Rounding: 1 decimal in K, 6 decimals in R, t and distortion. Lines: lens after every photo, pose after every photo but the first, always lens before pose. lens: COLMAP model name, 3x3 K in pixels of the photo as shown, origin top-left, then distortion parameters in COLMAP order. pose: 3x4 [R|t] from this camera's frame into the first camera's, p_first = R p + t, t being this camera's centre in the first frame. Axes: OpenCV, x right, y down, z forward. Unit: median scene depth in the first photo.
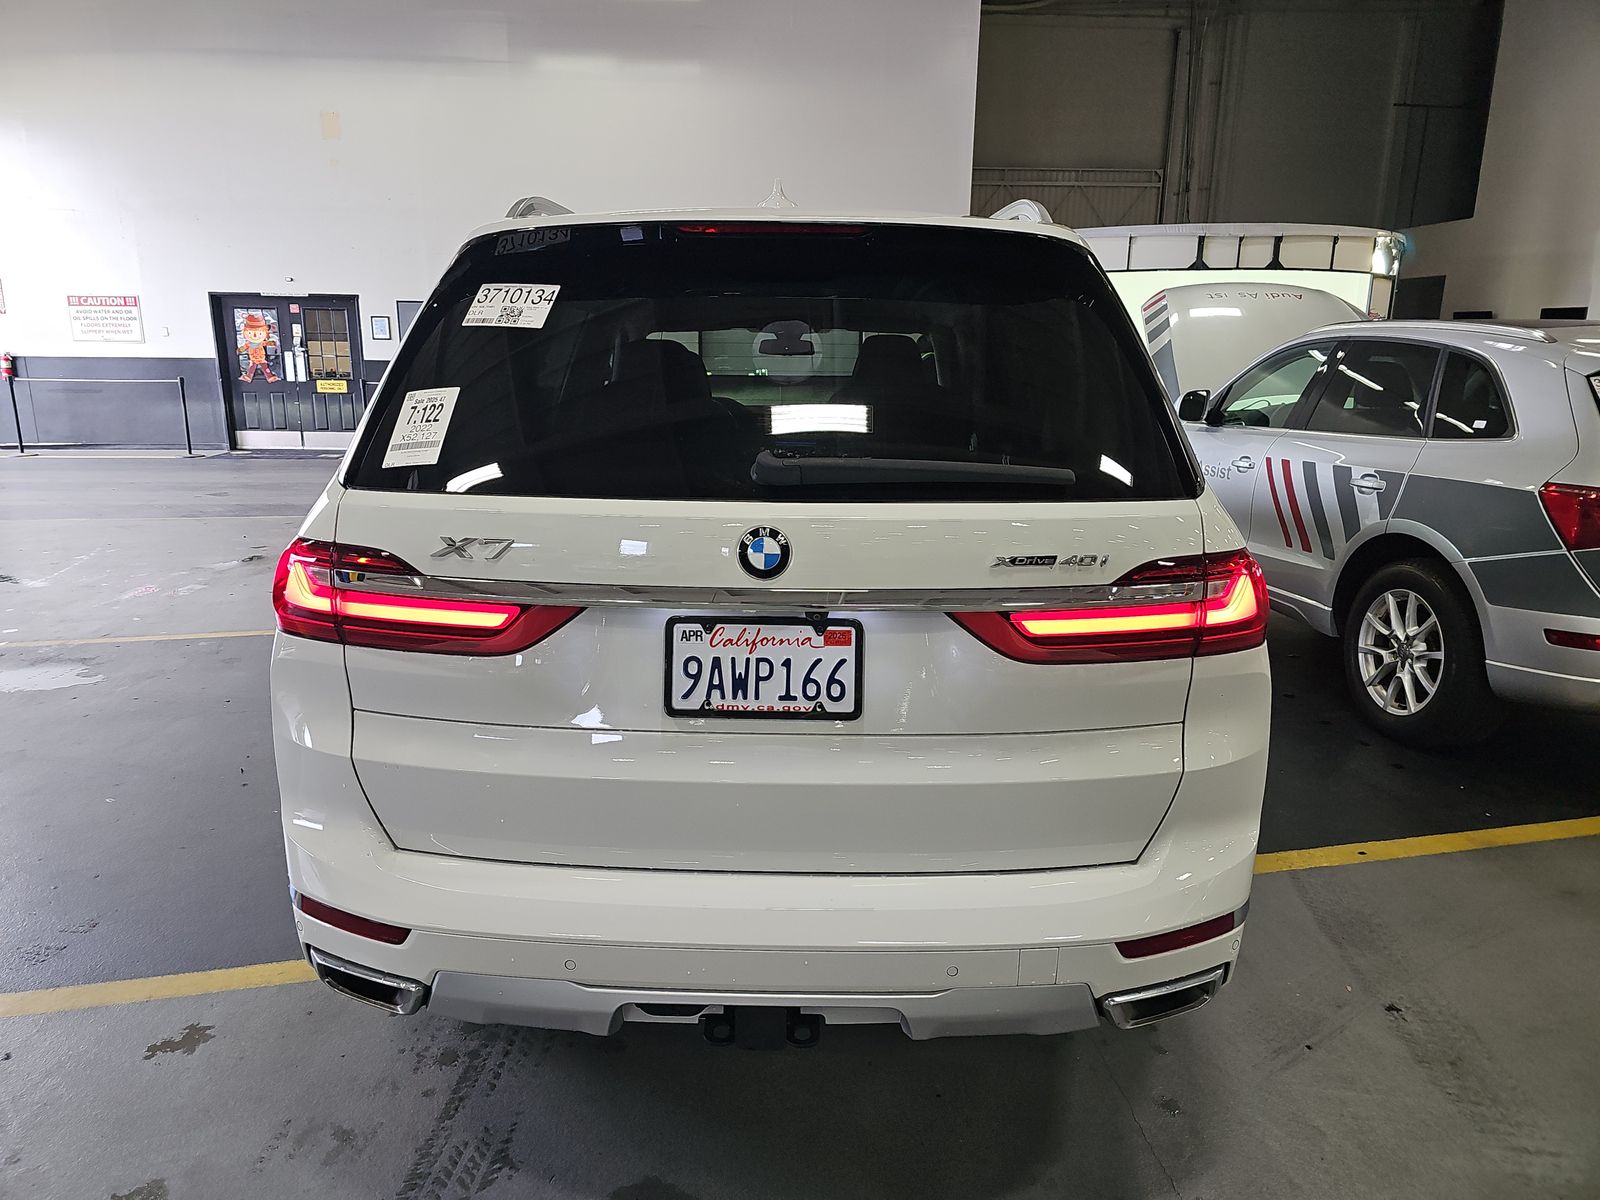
lens RADIAL K [[1095.0, 0, 795.6], [0, 1095.0, 610.3], [0, 0, 1]] dist [0.043260, -0.034287]
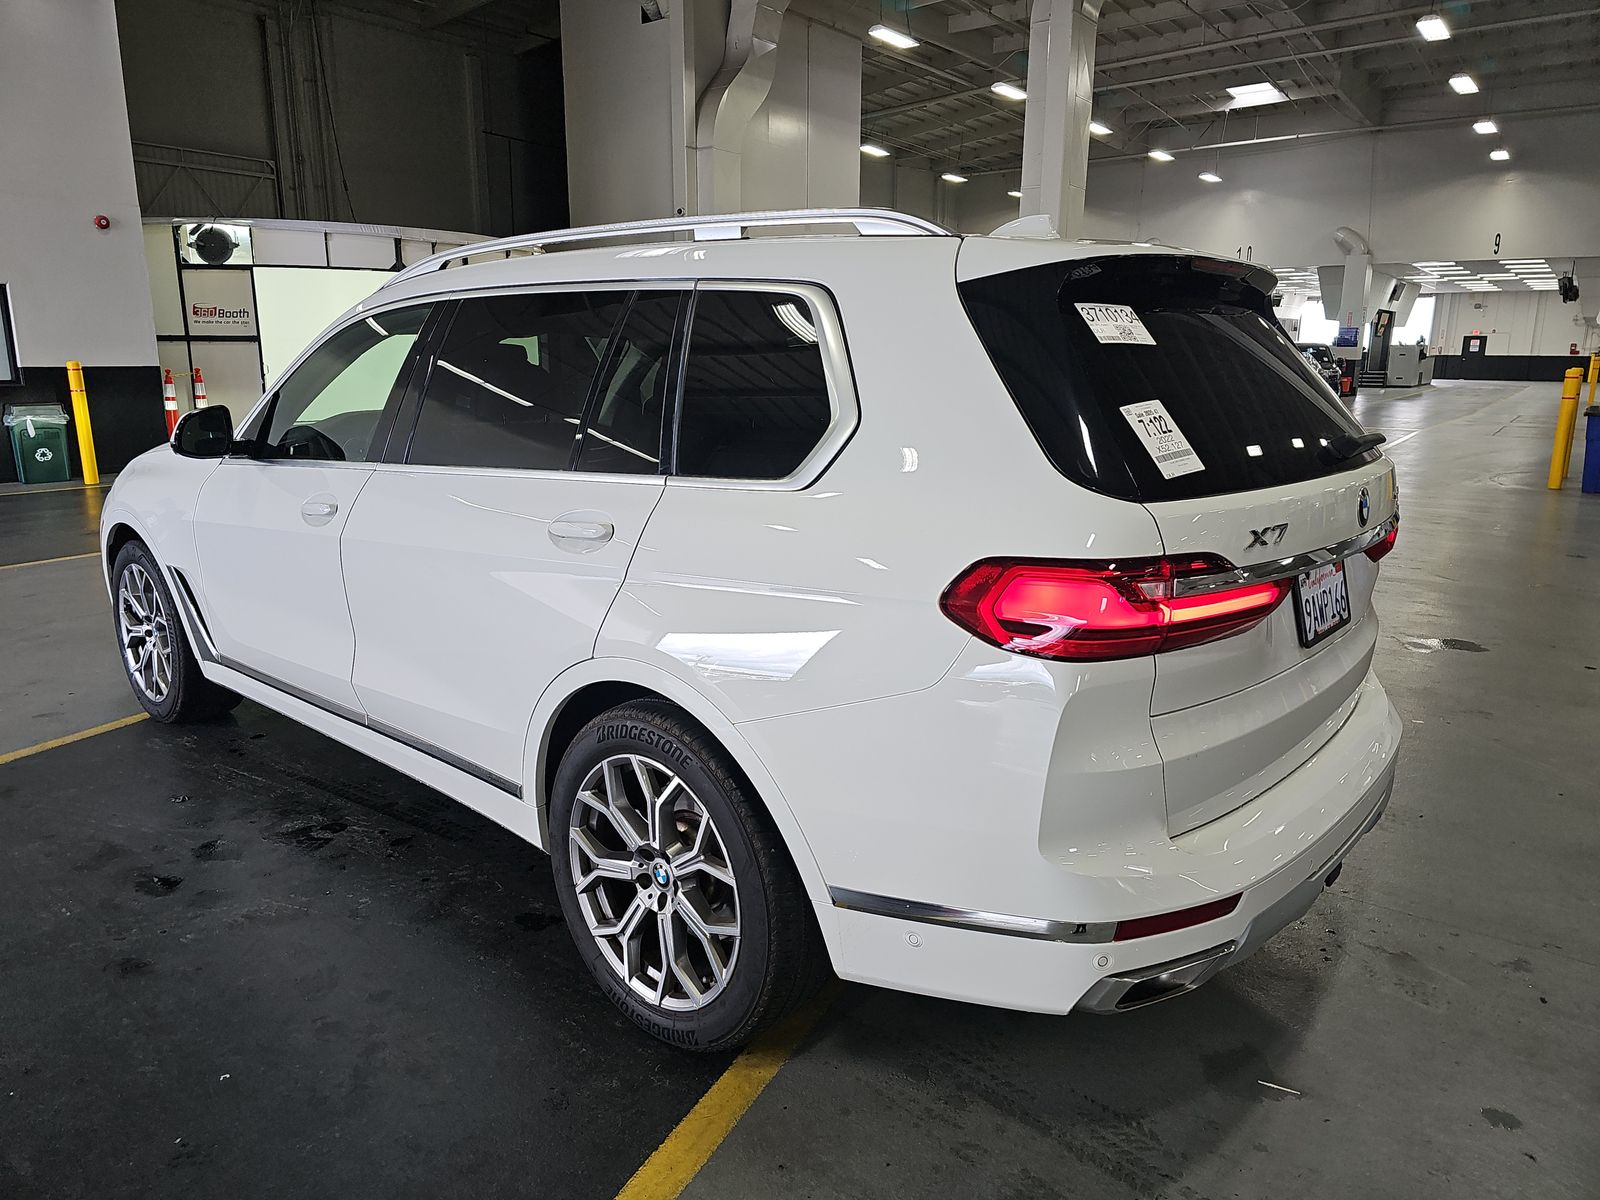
lens RADIAL K [[1095.0, 0, 795.1], [0, 1095.0, 592.3], [0, 0, 1]] dist [0.043260, -0.034287]
pose [[0.645940, -0.175187, 0.743015, -0.158053], [0.184785, 0.980249, 0.070479, -0.018332], [-0.740686, 0.091773, 0.665554, 0.064417]]
